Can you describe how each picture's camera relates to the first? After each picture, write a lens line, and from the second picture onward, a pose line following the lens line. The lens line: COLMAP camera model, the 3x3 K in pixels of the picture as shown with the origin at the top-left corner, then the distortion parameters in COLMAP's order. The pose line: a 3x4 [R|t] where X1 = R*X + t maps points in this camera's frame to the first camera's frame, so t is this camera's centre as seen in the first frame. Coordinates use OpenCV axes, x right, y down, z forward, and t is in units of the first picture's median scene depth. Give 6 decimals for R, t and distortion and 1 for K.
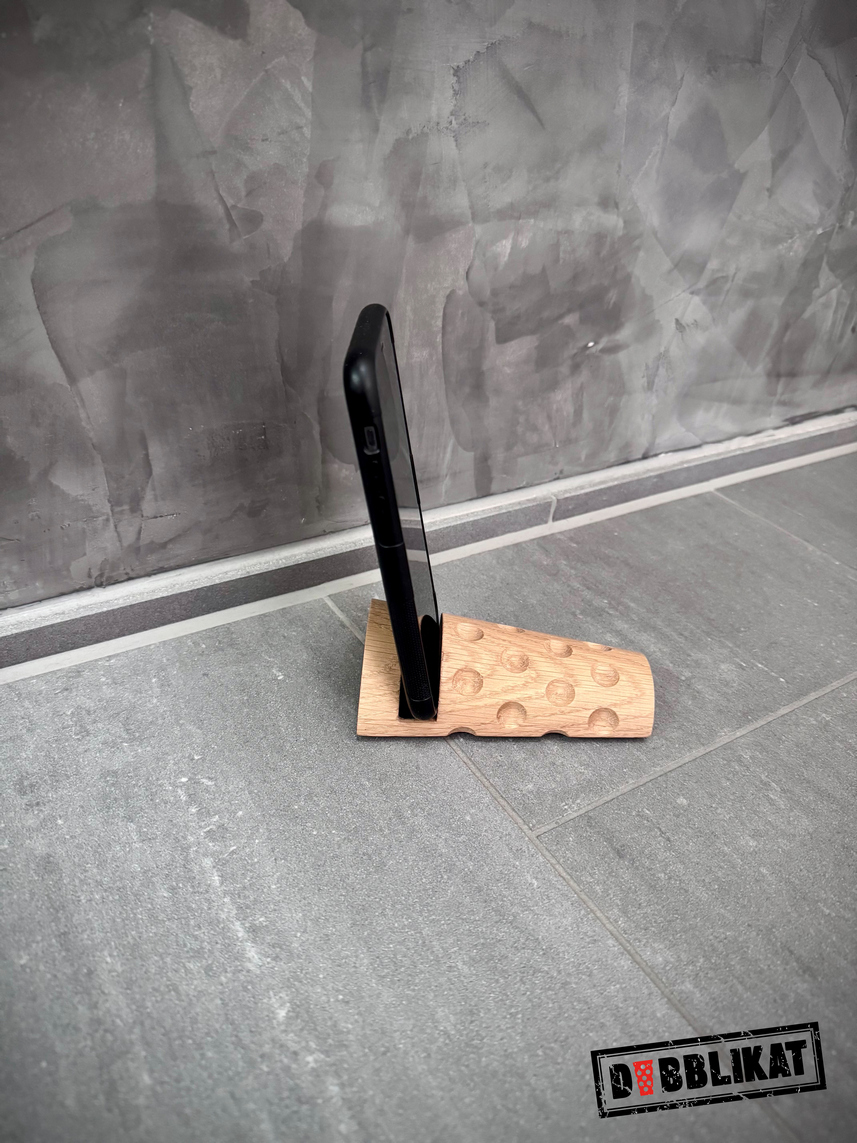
lens RADIAL K [[842.2, 0, 434.1], [0, 842.2, 575.1], [0, 0, 1]] dist [0.006858, -0.041532]
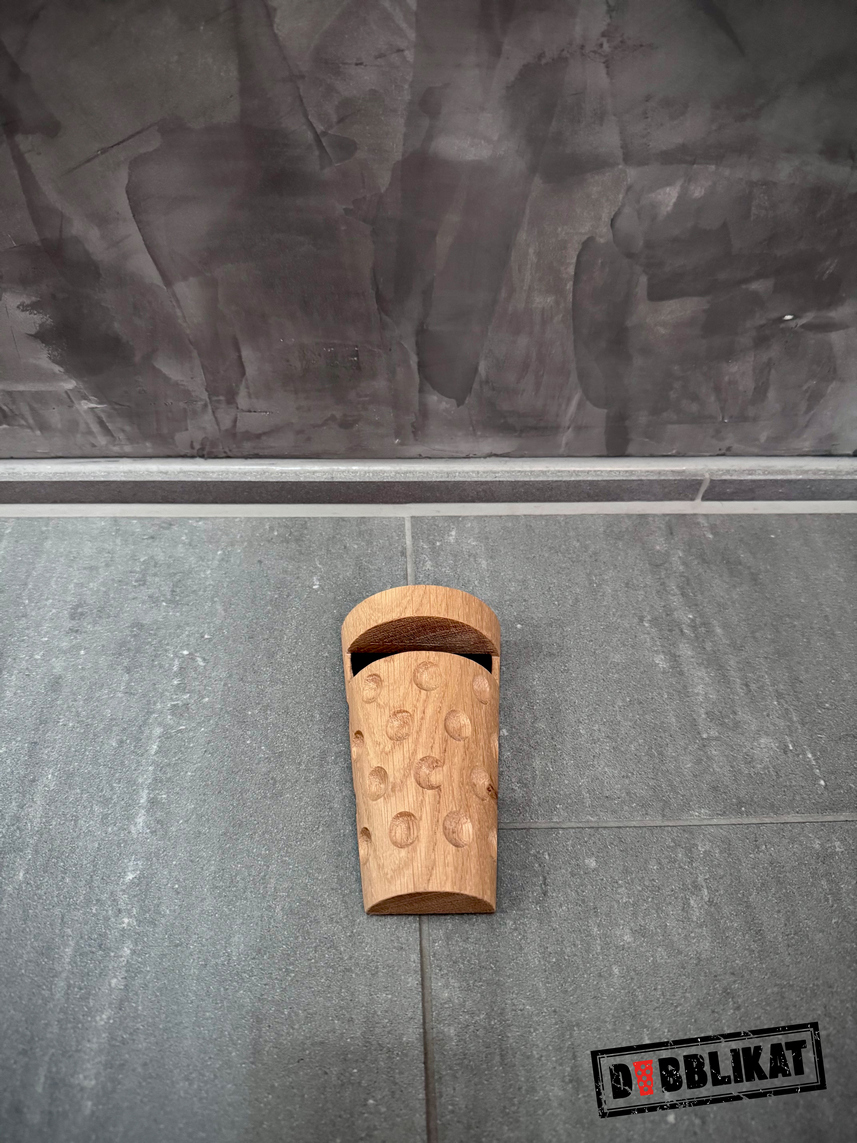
lens RADIAL K [[842.2, 0, 426.3], [0, 842.2, 578.4], [0, 0, 1]] dist [0.006858, -0.041532]
pose [[0.863344, 0.344285, -0.368923, 0.344189], [-0.244376, 0.924906, 0.291255, -0.243974], [0.441494, -0.161297, 0.882648, 0.110435]]
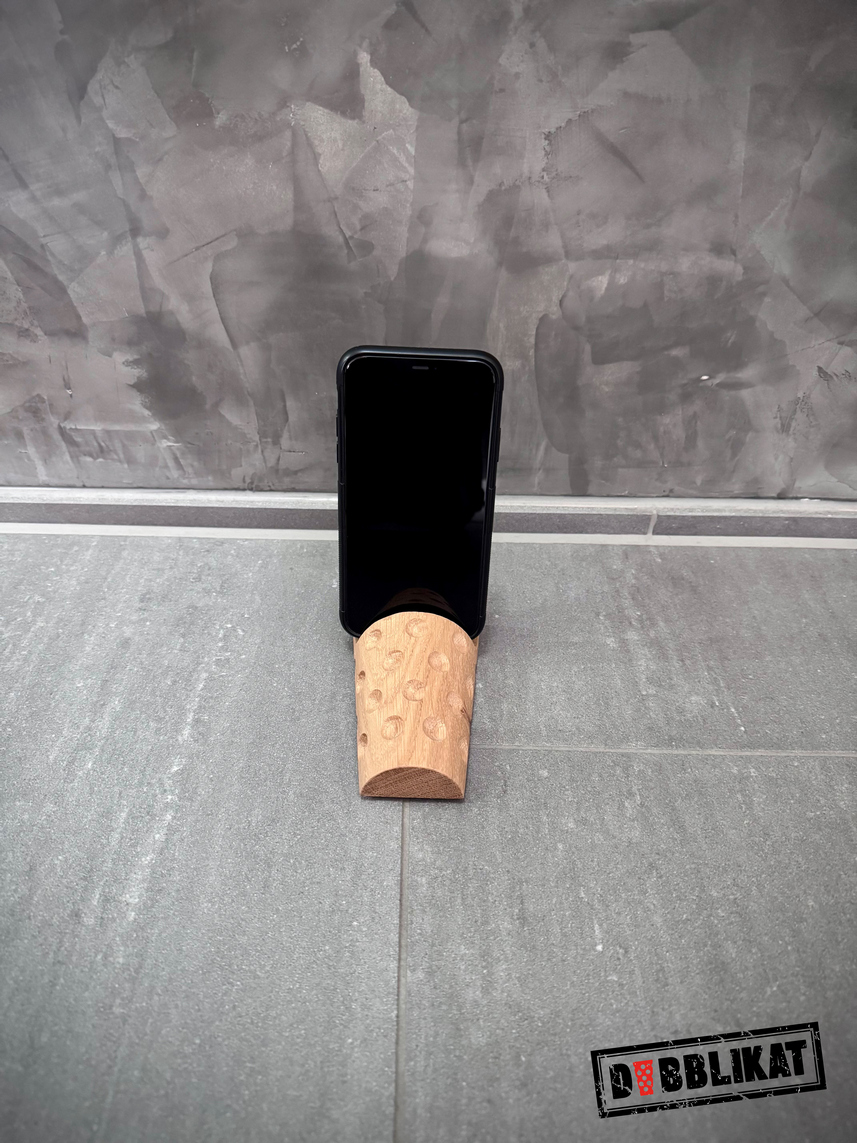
lens RADIAL K [[842.2, 0, 424.7], [0, 842.2, 579.0], [0, 0, 1]] dist [0.006858, -0.041532]
pose [[0.840006, 0.275468, -0.467447, 0.577494], [-0.252516, 0.961023, 0.112561, -0.078599], [0.480234, 0.023486, 0.876826, -0.113321]]
